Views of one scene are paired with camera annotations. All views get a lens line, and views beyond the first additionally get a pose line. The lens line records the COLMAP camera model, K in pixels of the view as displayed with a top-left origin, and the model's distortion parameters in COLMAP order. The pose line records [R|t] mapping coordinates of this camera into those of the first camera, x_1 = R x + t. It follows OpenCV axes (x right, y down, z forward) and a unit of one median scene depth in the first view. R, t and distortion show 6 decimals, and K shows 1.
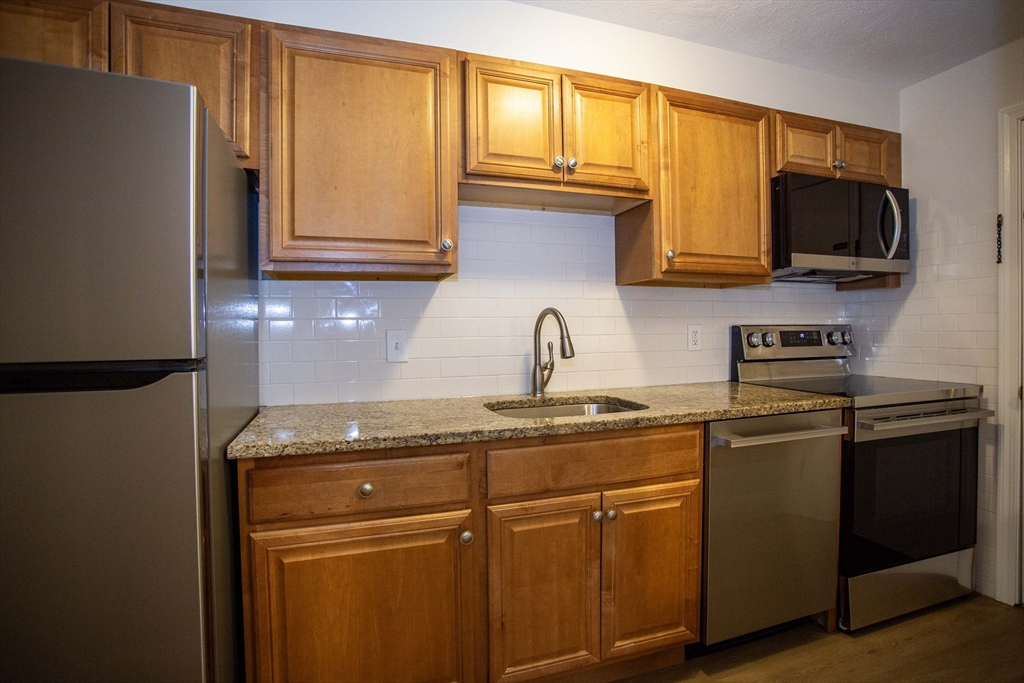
lens RADIAL K [[494.8, 0, 518.8], [0, 494.8, 338.4], [0, 0, 1]] dist [-0.065687, 0.024898]
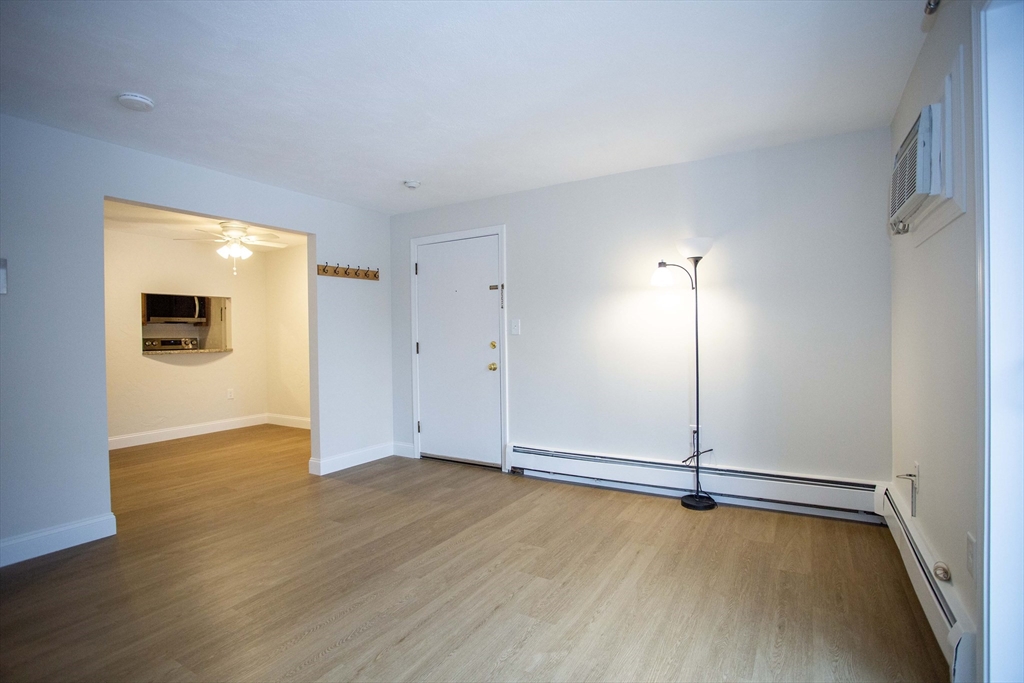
lens RADIAL K [[494.8, 0, 518.8], [0, 494.8, 338.4], [0, 0, 1]] dist [-0.065687, 0.024898]
pose [[0.768688, -0.009456, 0.639554, 0.497748], [0.027294, 0.999465, -0.018028, 0.122285], [-0.639041, 0.031314, 0.768535, -3.852453]]
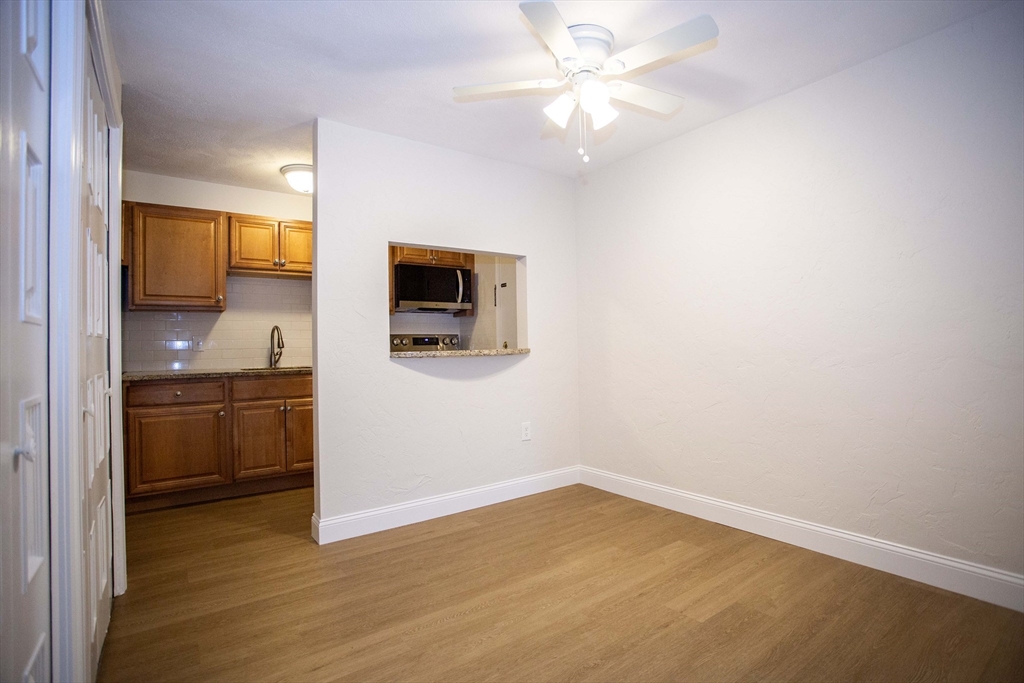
lens RADIAL K [[494.8, 0, 518.8], [0, 494.8, 338.4], [0, 0, 1]] dist [-0.065687, 0.024898]
pose [[0.959297, -0.006153, 0.282332, 0.558347], [0.018366, 0.999005, -0.040632, 0.115696], [-0.281801, 0.044163, 0.958456, -1.567079]]
